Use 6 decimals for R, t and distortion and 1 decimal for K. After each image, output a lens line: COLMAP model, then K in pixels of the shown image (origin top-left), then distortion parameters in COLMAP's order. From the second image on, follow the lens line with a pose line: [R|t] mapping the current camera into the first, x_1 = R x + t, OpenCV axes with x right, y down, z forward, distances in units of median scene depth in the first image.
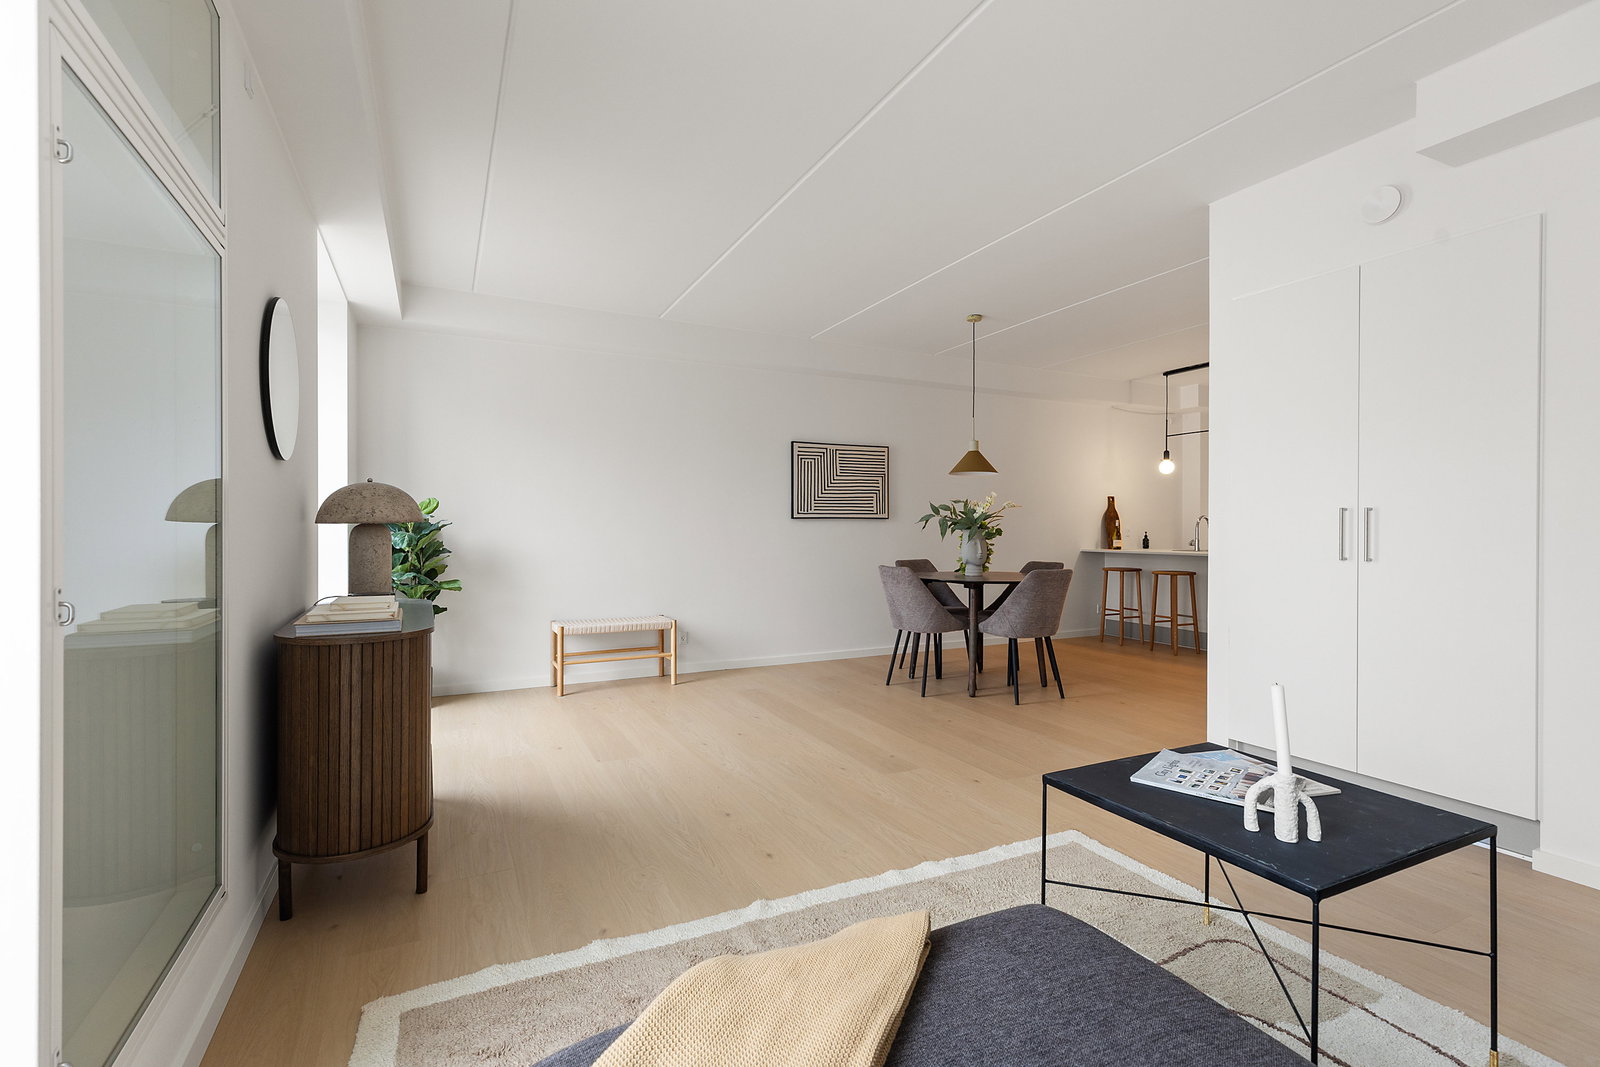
lens RADIAL K [[716.6, 0, 791.9], [0, 716.6, 530.2], [0, 0, 1]] dist [-0.000019, 0.000361]
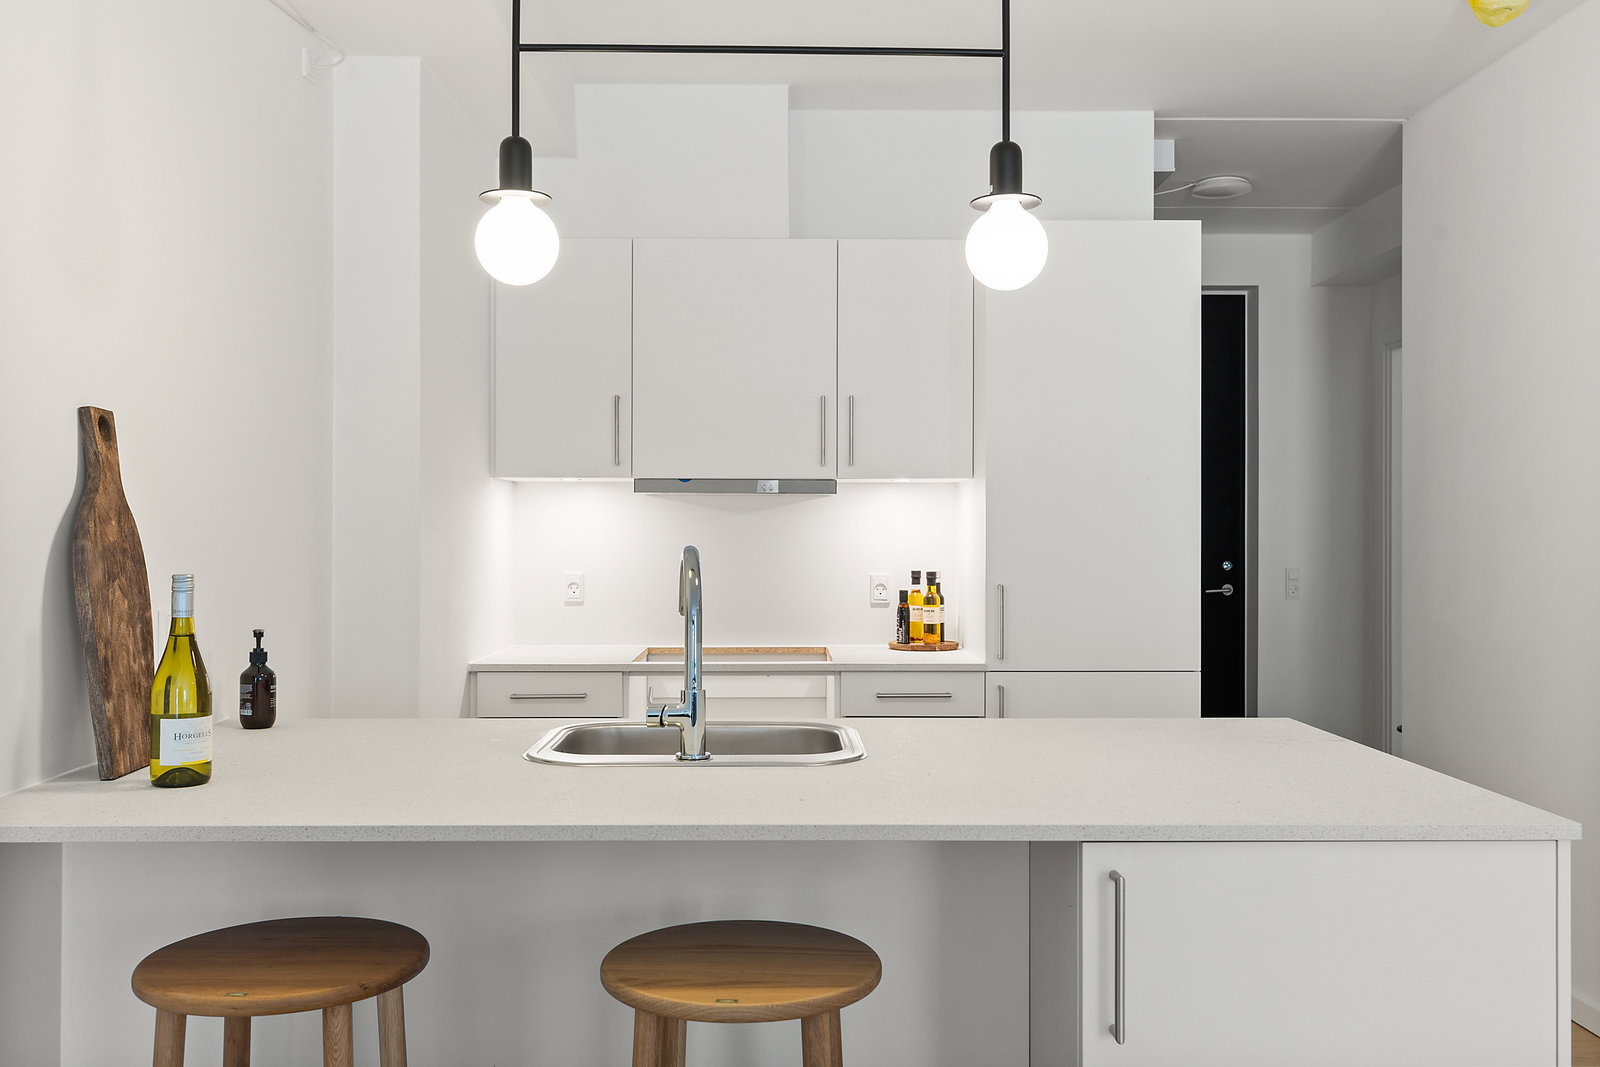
lens RADIAL K [[1377.8, 0, 800.0], [0, 1377.8, 533.5], [0, 0, 1]] dist [-0.000855, -0.007884]
pose [[0.425048, -0.003392, 0.905164, 0.270960], [0.006157, 0.999981, 0.000857, -0.022740], [-0.905150, 0.005209, 0.425061, 0.812757]]
